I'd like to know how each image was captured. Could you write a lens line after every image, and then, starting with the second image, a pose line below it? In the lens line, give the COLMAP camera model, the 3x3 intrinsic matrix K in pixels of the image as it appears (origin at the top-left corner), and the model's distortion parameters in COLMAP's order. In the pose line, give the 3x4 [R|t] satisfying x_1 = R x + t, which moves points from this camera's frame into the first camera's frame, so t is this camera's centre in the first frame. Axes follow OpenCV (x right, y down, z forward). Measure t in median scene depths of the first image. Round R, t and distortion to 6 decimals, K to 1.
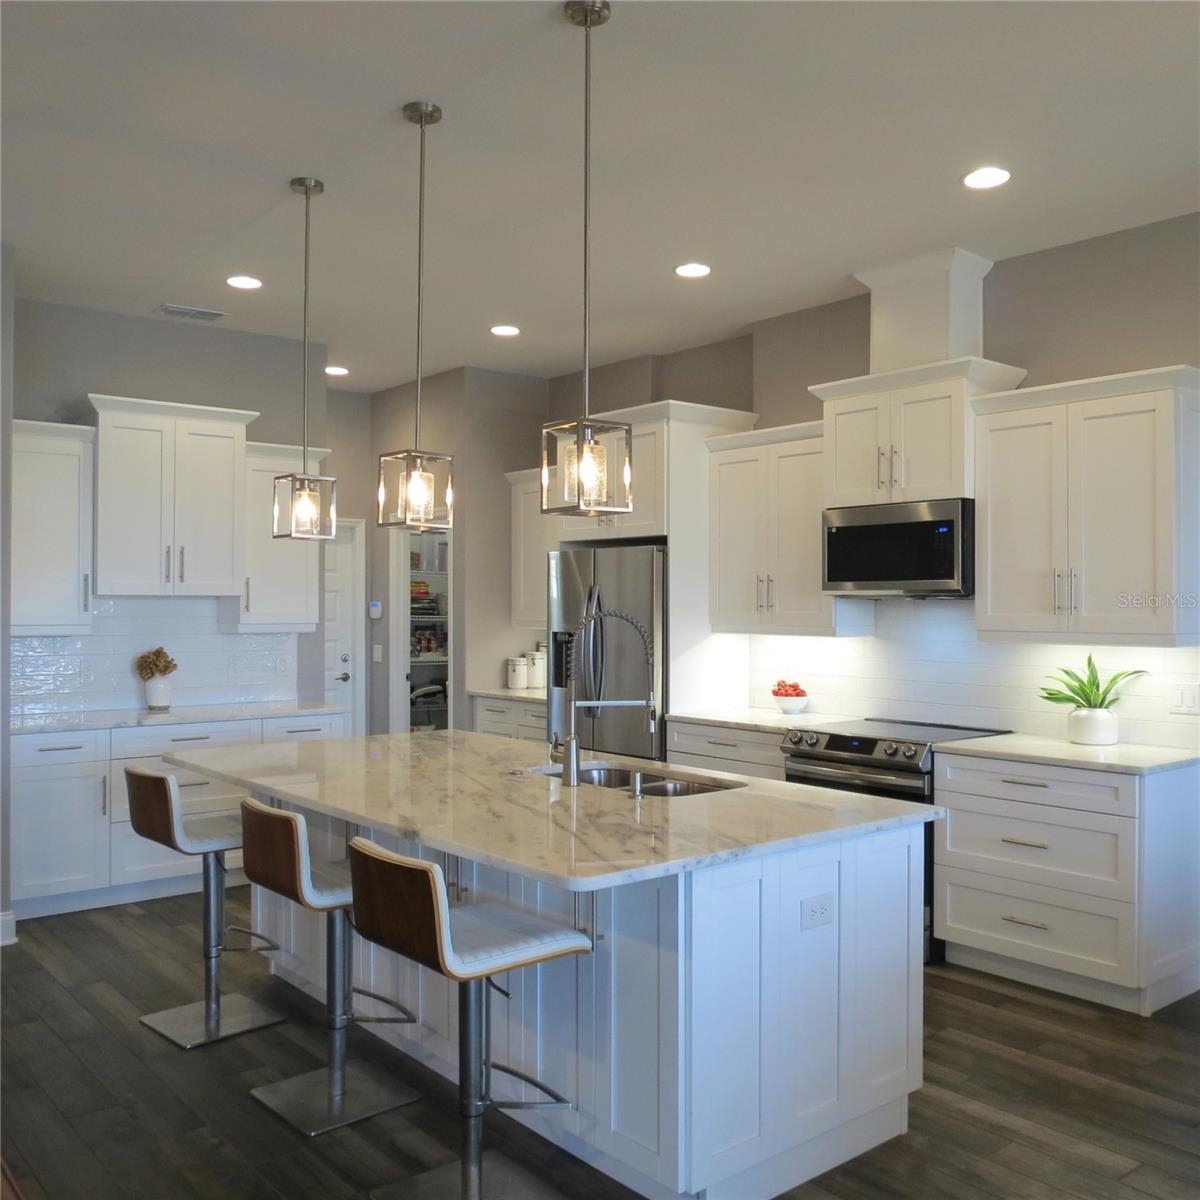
lens RADIAL K [[1140.9, 0, 596.0], [0, 1140.9, 597.1], [0, 0, 1]] dist [-0.020753, 0.000000]
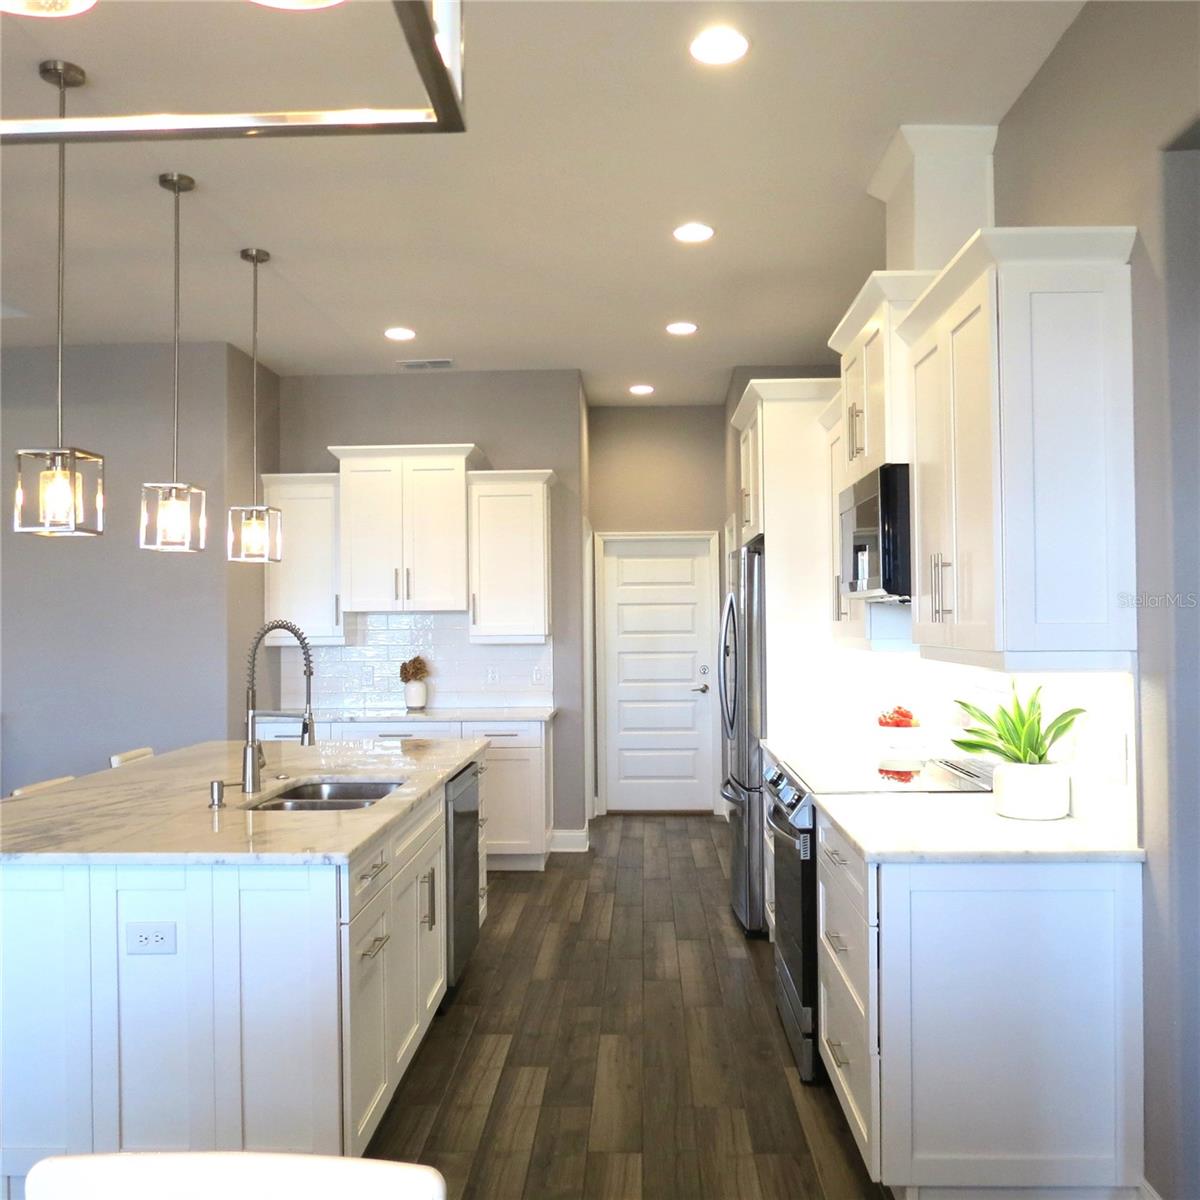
lens RADIAL K [[1143.2, 0, 596.5], [0, 1143.2, 602.6], [0, 0, 1]] dist [-0.016728, 0.000000]
pose [[0.742025, -0.018981, -0.670103, 0.577418], [0.015700, 0.999817, -0.010935, 0.006082], [0.670188, -0.002406, 0.742187, 0.280278]]
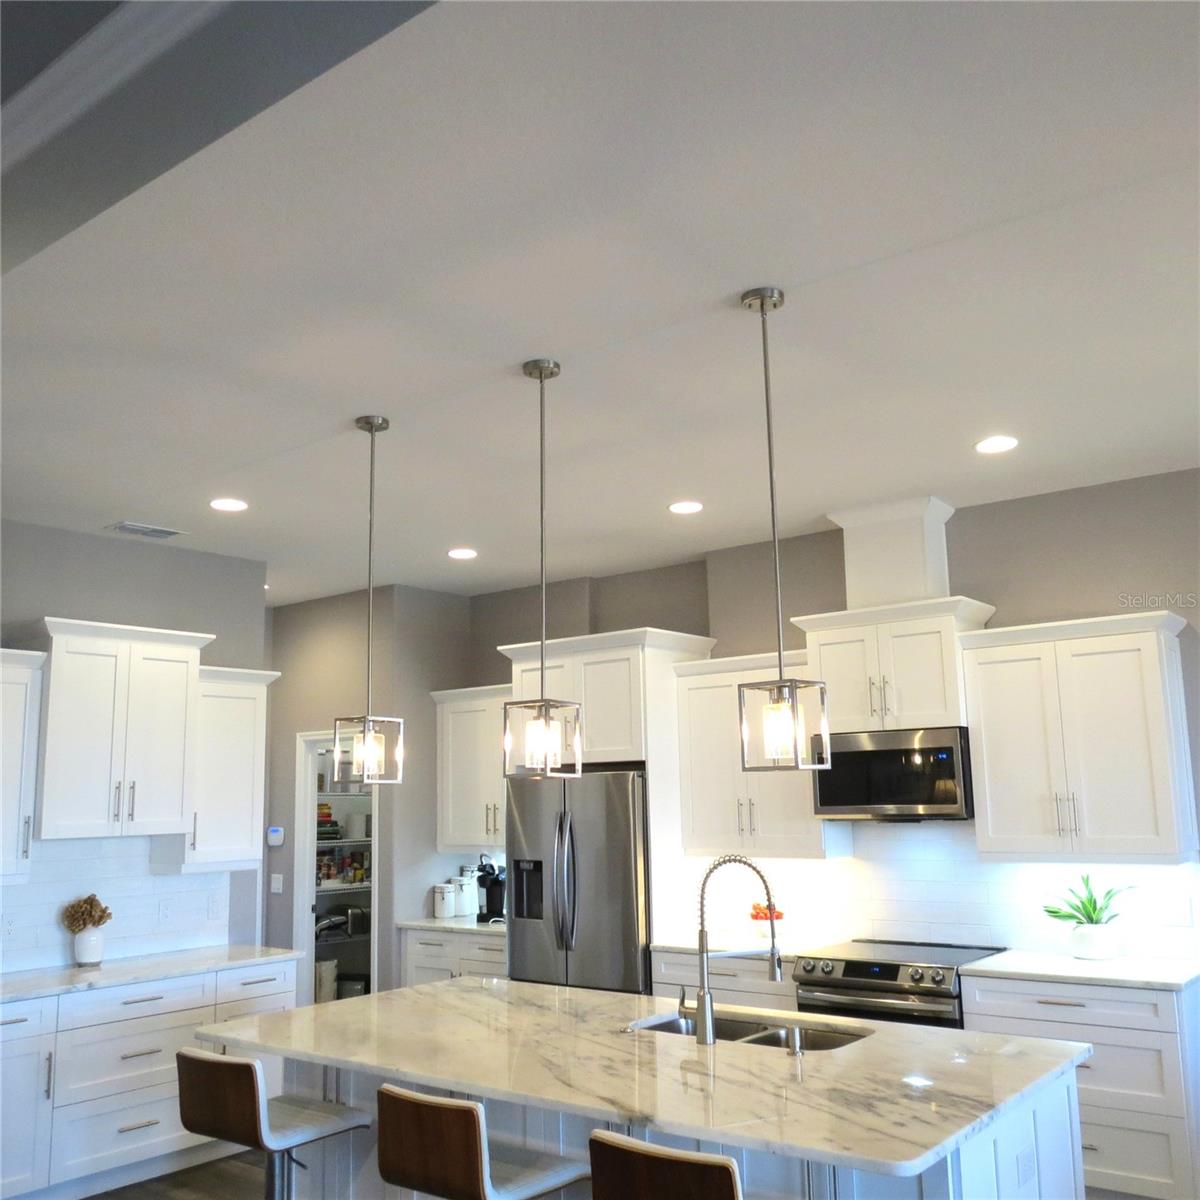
lens RADIAL K [[1143.2, 0, 593.0], [0, 1143.2, 605.1], [0, 0, 1]] dist [-0.016728, 0.000000]
pose [[0.977722, 0.010971, 0.209618, -0.204465], [0.022903, 0.987095, -0.158490, -0.032103], [-0.208652, 0.159760, 0.964853, 0.017313]]
